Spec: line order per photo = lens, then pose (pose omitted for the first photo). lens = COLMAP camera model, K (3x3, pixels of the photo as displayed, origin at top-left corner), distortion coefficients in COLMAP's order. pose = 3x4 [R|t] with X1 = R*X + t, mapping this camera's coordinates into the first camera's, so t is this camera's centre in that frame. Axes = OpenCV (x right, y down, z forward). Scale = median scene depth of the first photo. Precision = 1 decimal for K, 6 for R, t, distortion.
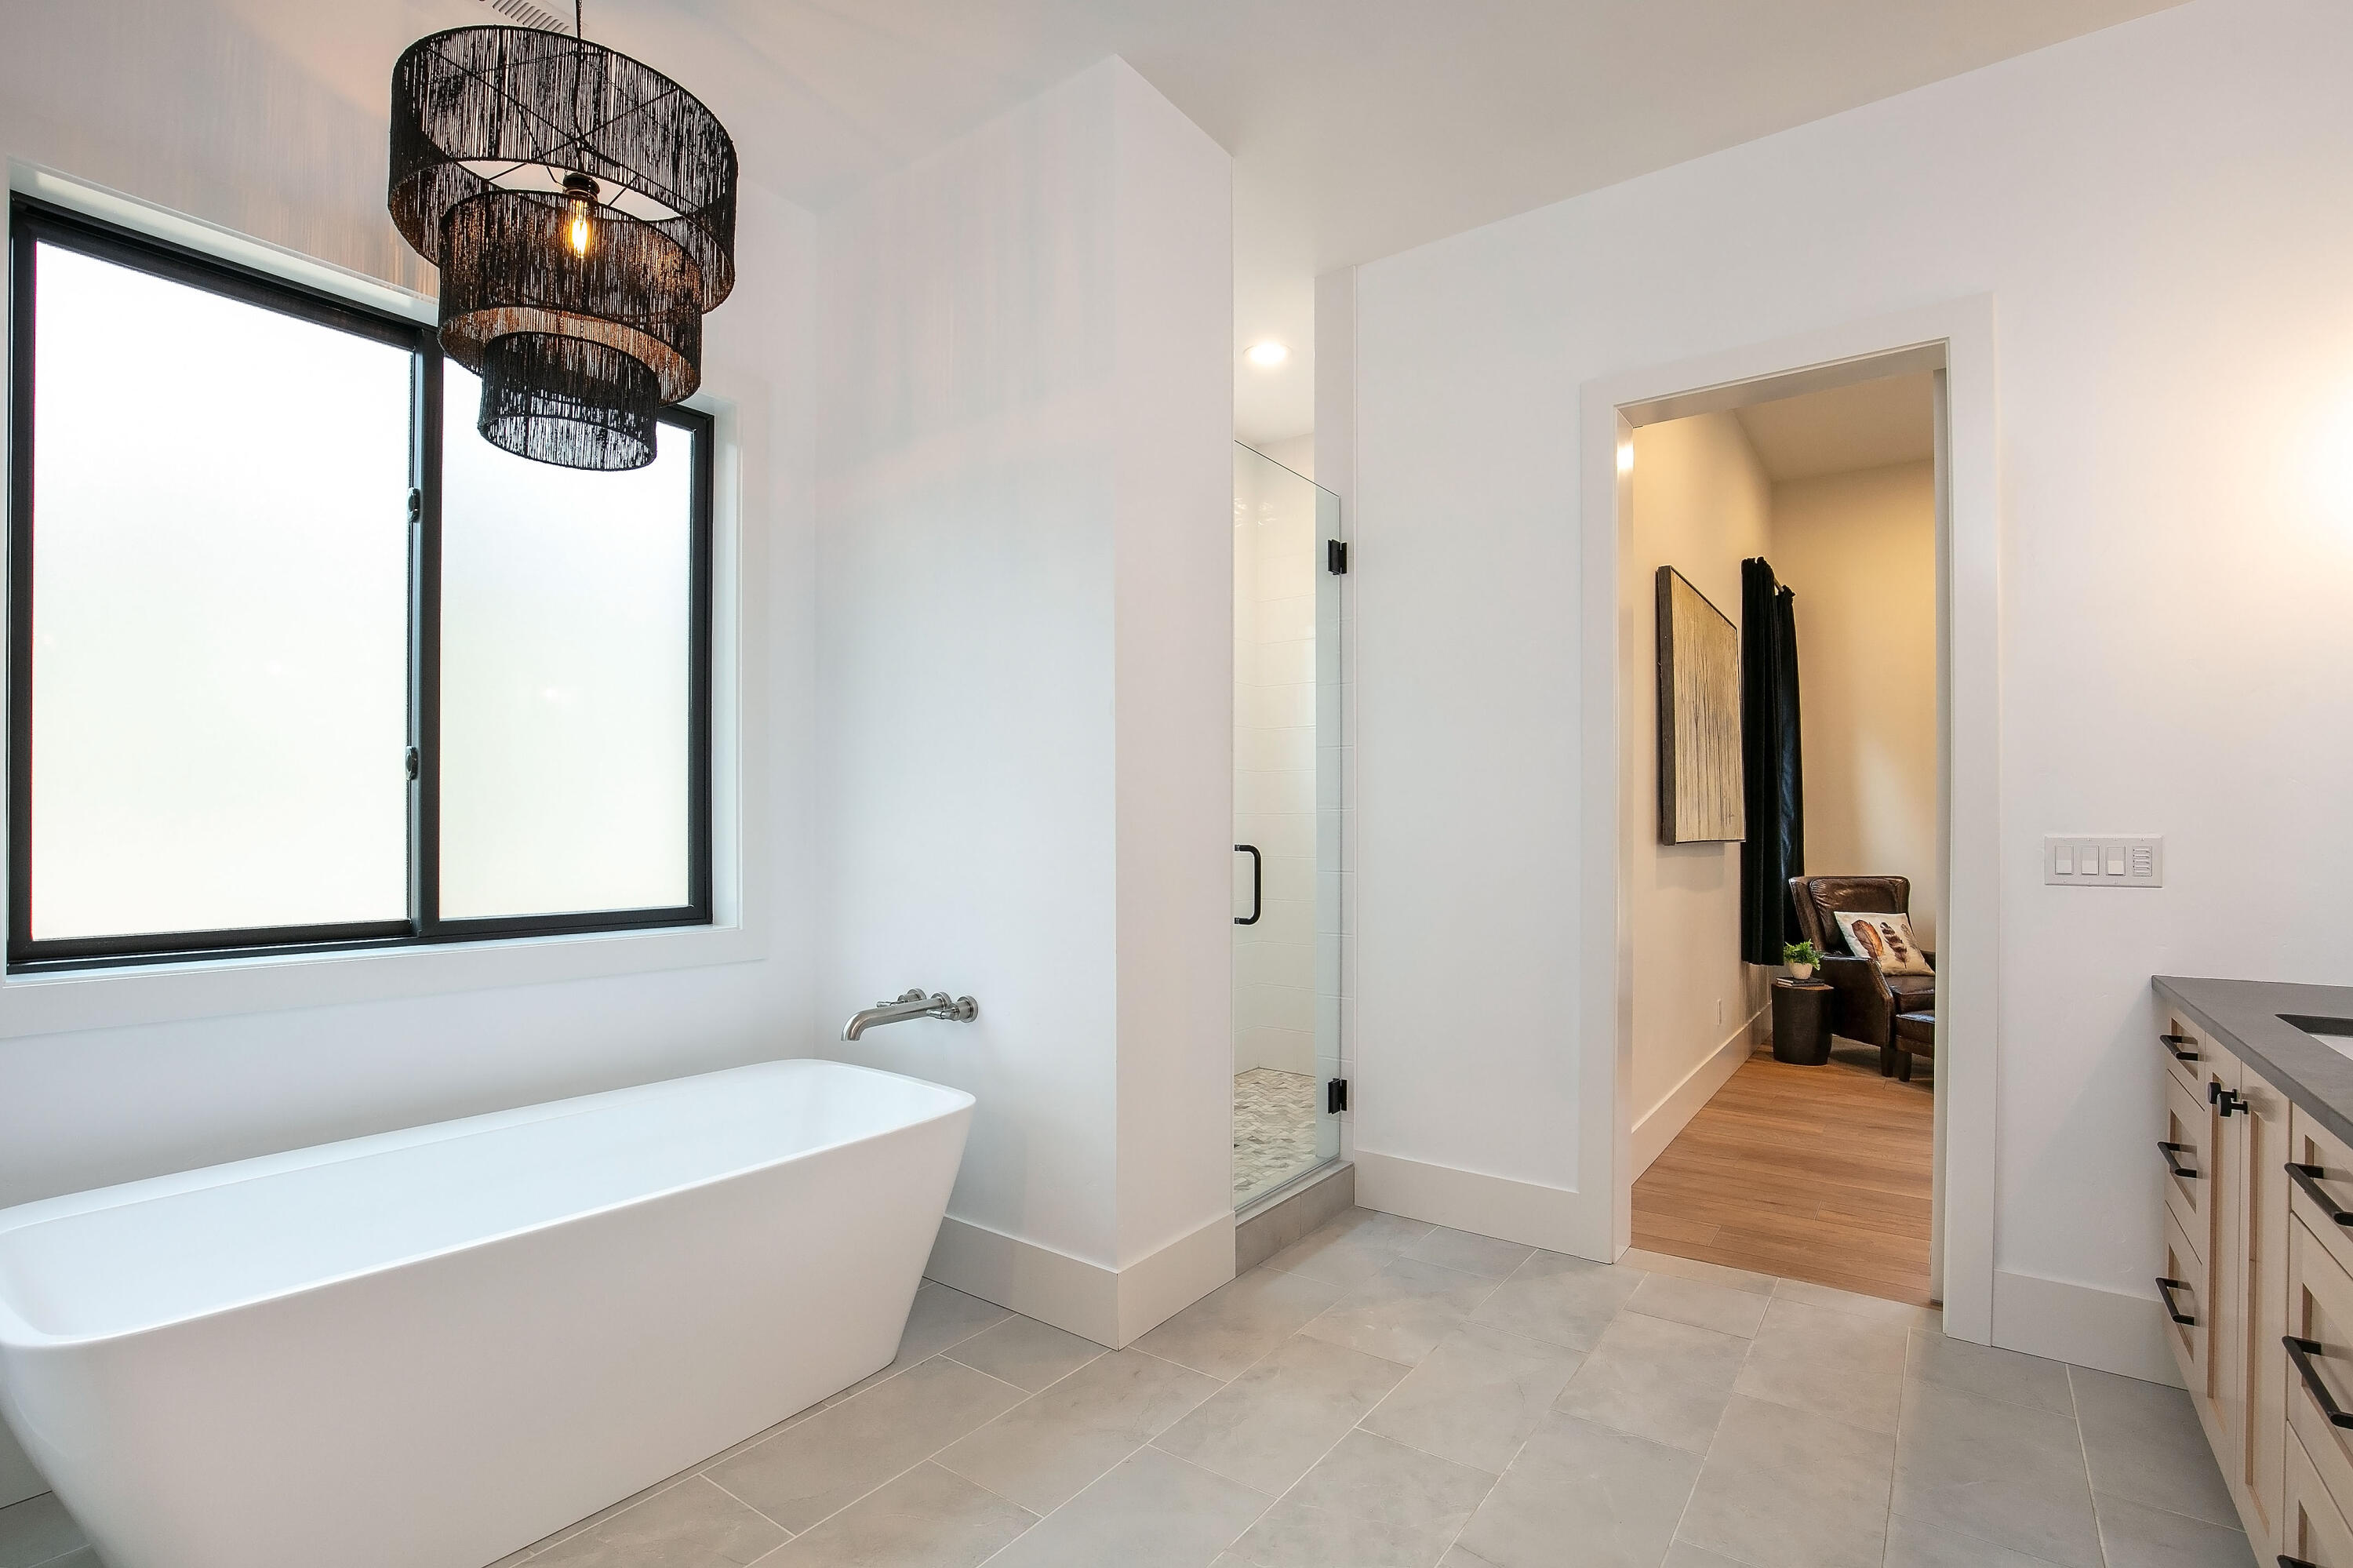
lens RADIAL K [[1069.8, 0, 1182.6], [0, 1069.8, 777.7], [0, 0, 1]] dist [0.002917, 0.000549]
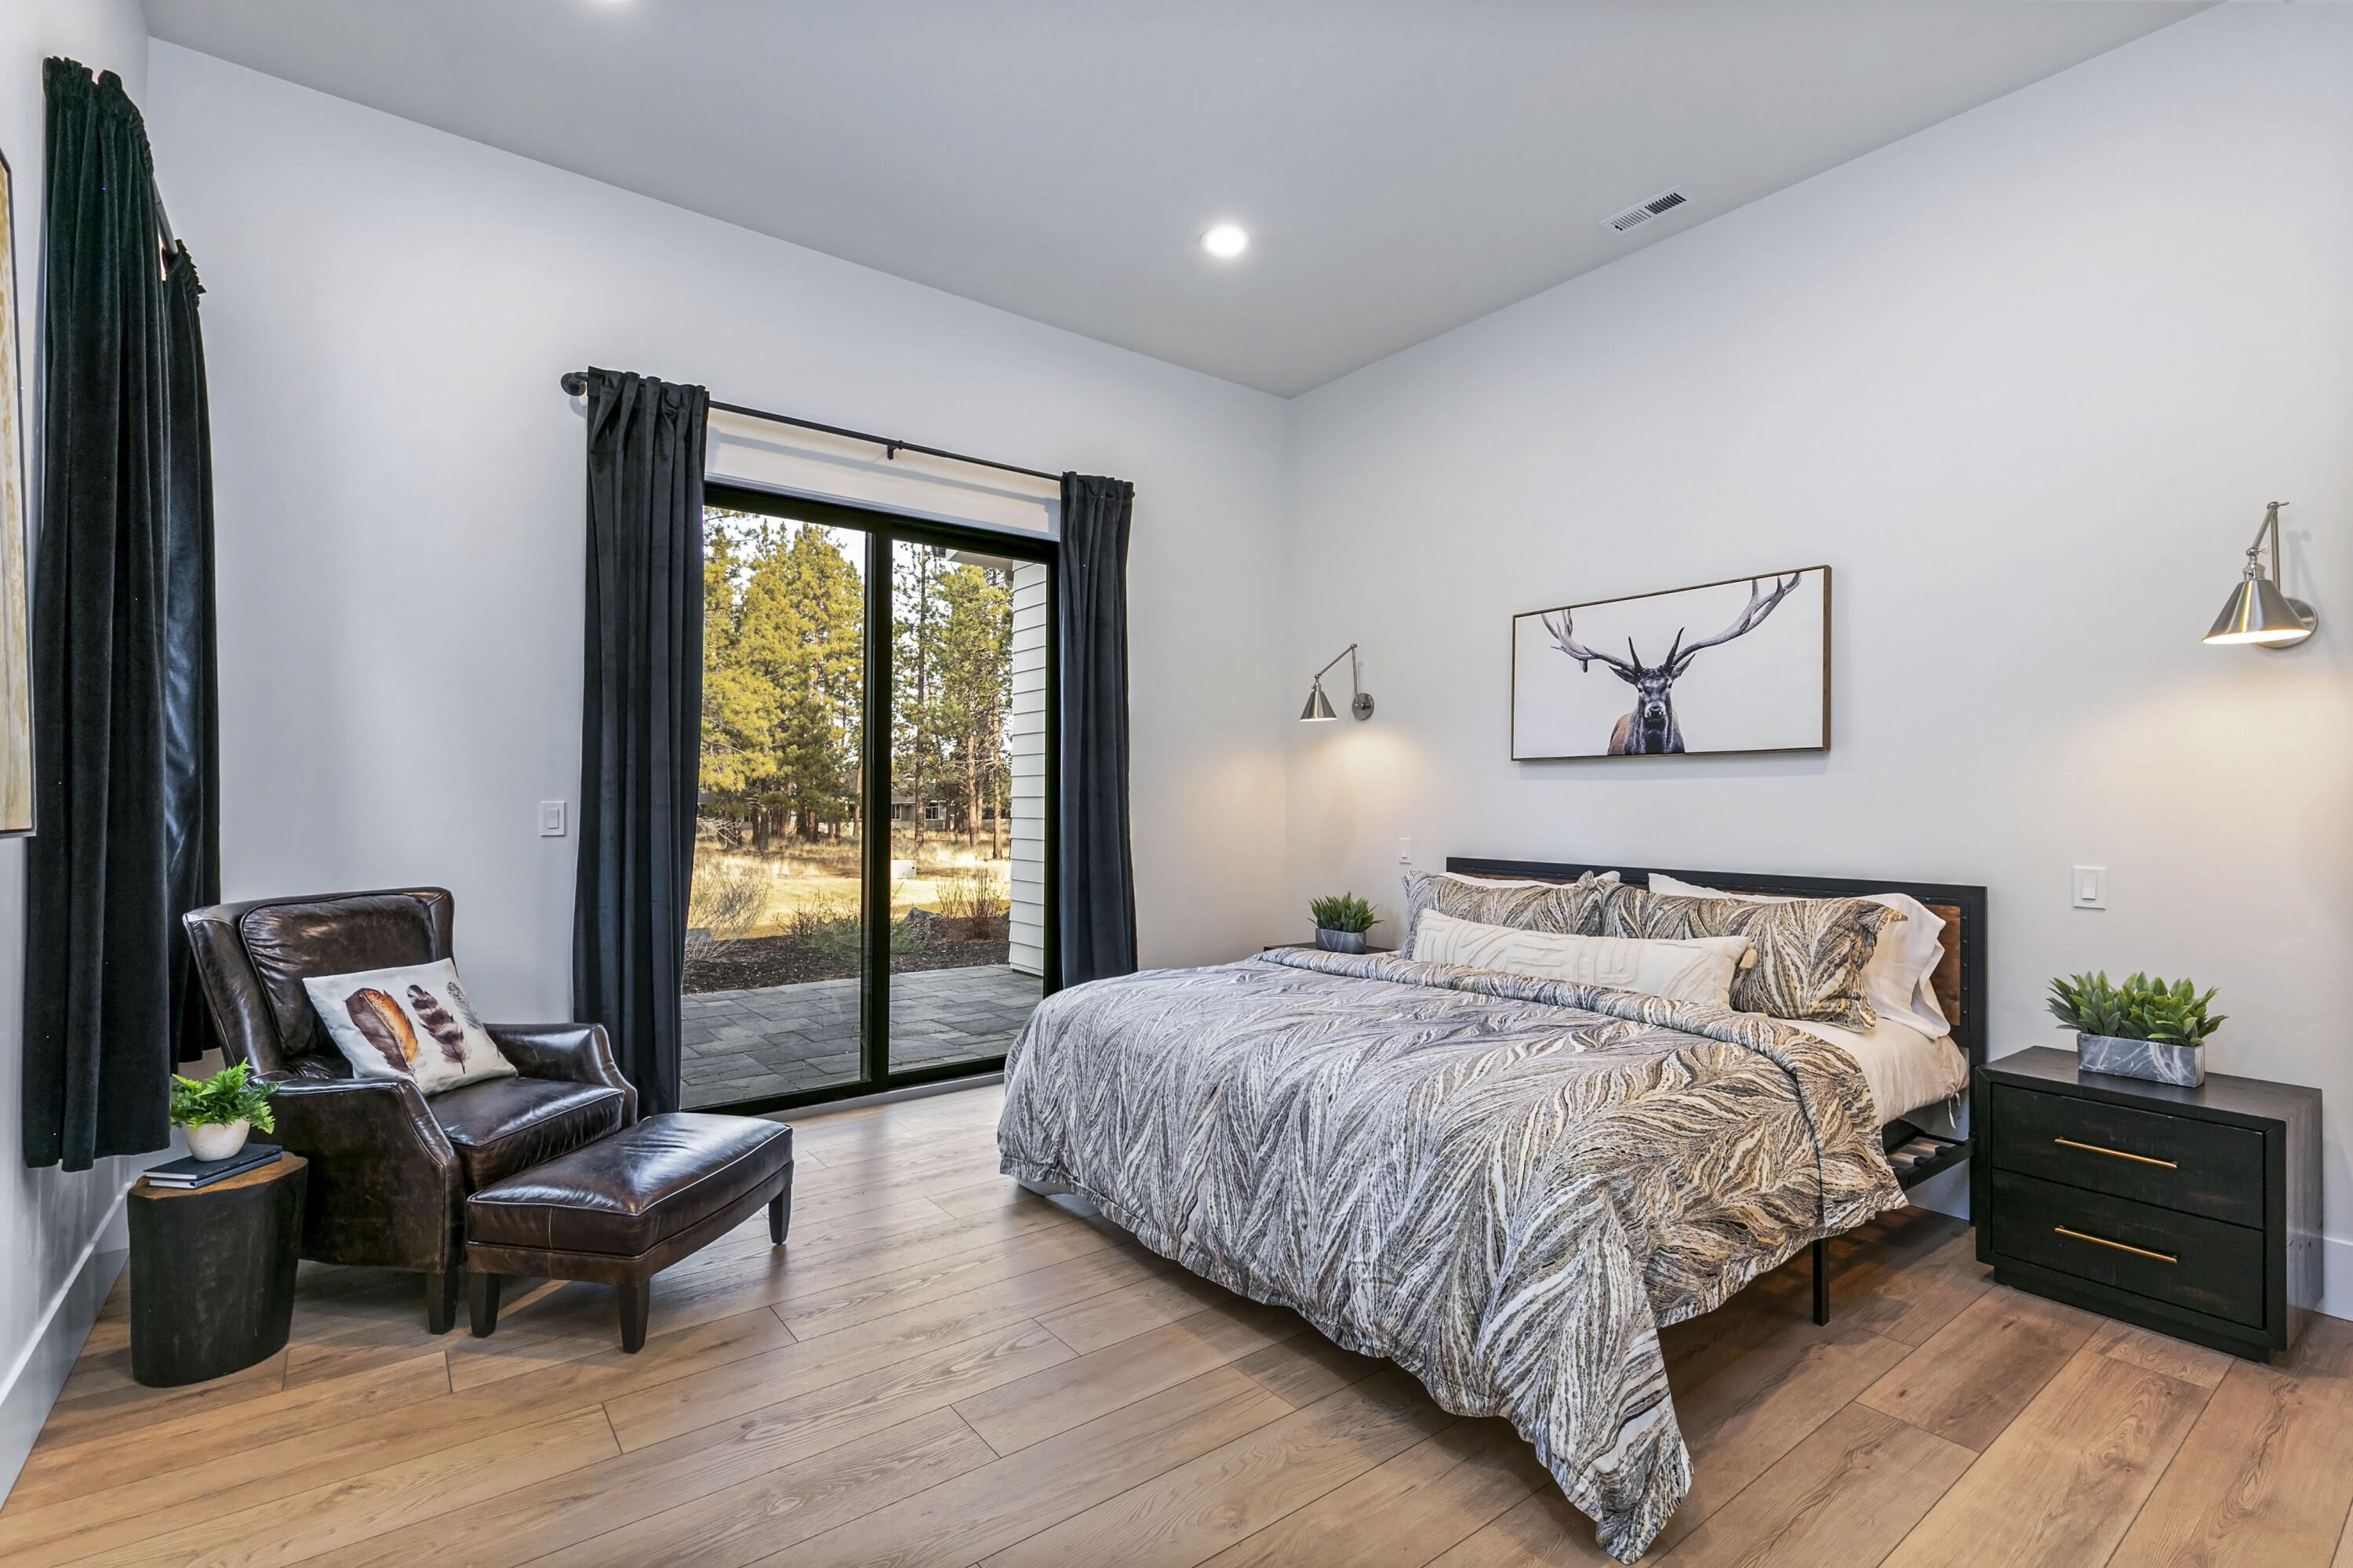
lens RADIAL K [[1069.8, 0, 1182.6], [0, 1069.8, 777.7], [0, 0, 1]] dist [0.002917, 0.000549]
pose [[0.290497, 0.003811, 0.956868, 0.284922], [-0.017017, 0.999854, 0.001184, 0.033089], [-0.956725, -0.016627, 0.290519, 0.519333]]
